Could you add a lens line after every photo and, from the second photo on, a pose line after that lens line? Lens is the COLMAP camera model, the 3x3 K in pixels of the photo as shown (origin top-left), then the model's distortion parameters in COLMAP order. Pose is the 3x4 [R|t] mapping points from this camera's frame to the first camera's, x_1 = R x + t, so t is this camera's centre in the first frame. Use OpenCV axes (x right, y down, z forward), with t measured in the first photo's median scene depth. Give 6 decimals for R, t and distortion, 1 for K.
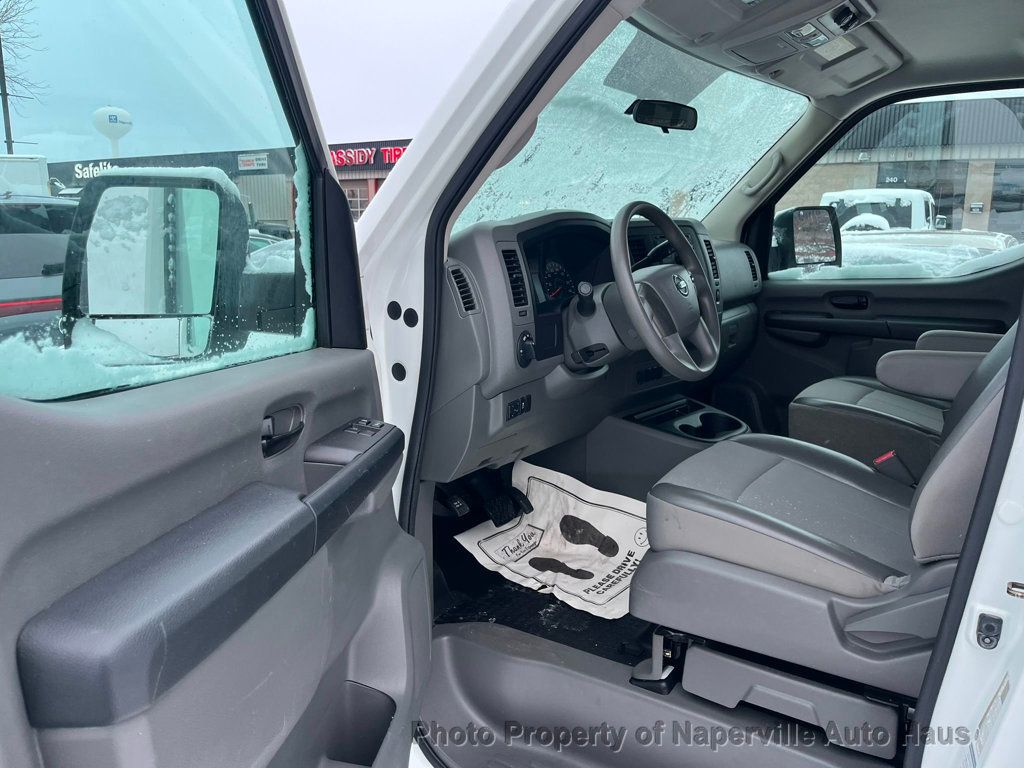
lens RADIAL K [[761.8, 0, 512.0], [0, 761.8, 384.0], [0, 0, 1]] dist [-0.001128, -0.003747]
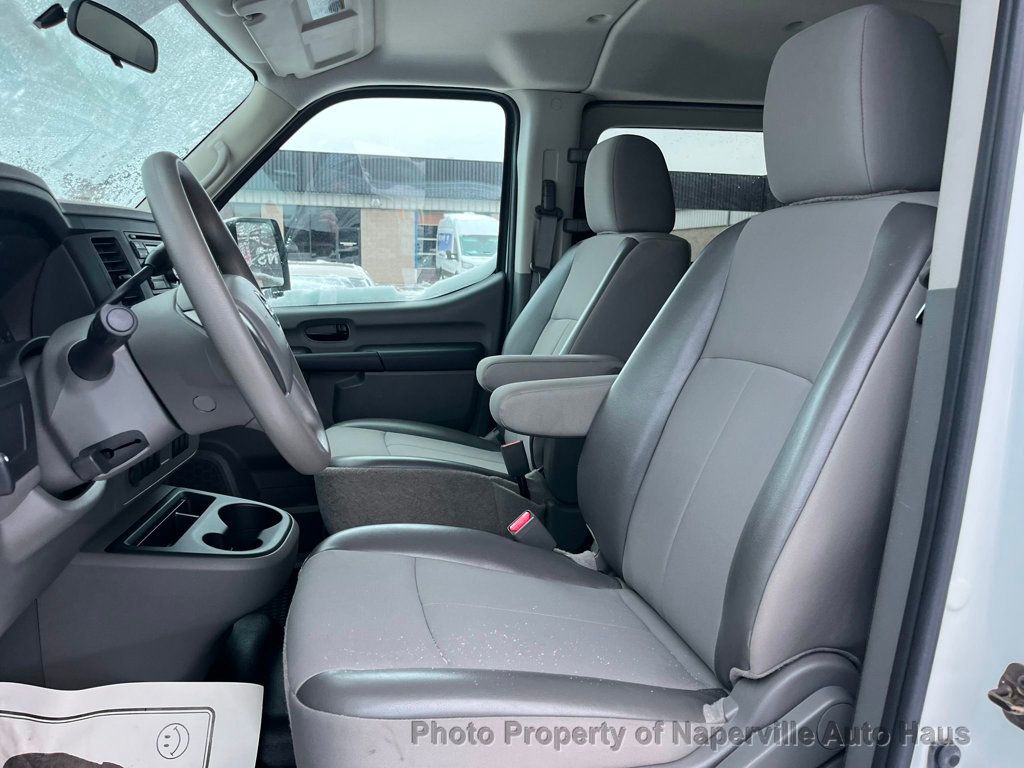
lens RADIAL K [[767.5, 0, 512.0], [0, 767.5, 384.0], [0, 0, 1]] dist [0.065917, -0.096614]
pose [[0.670393, -0.102352, 0.734913, -0.062303], [0.138753, 0.990262, 0.011343, -0.041274], [-0.728917, 0.094367, 0.678067, 0.356905]]
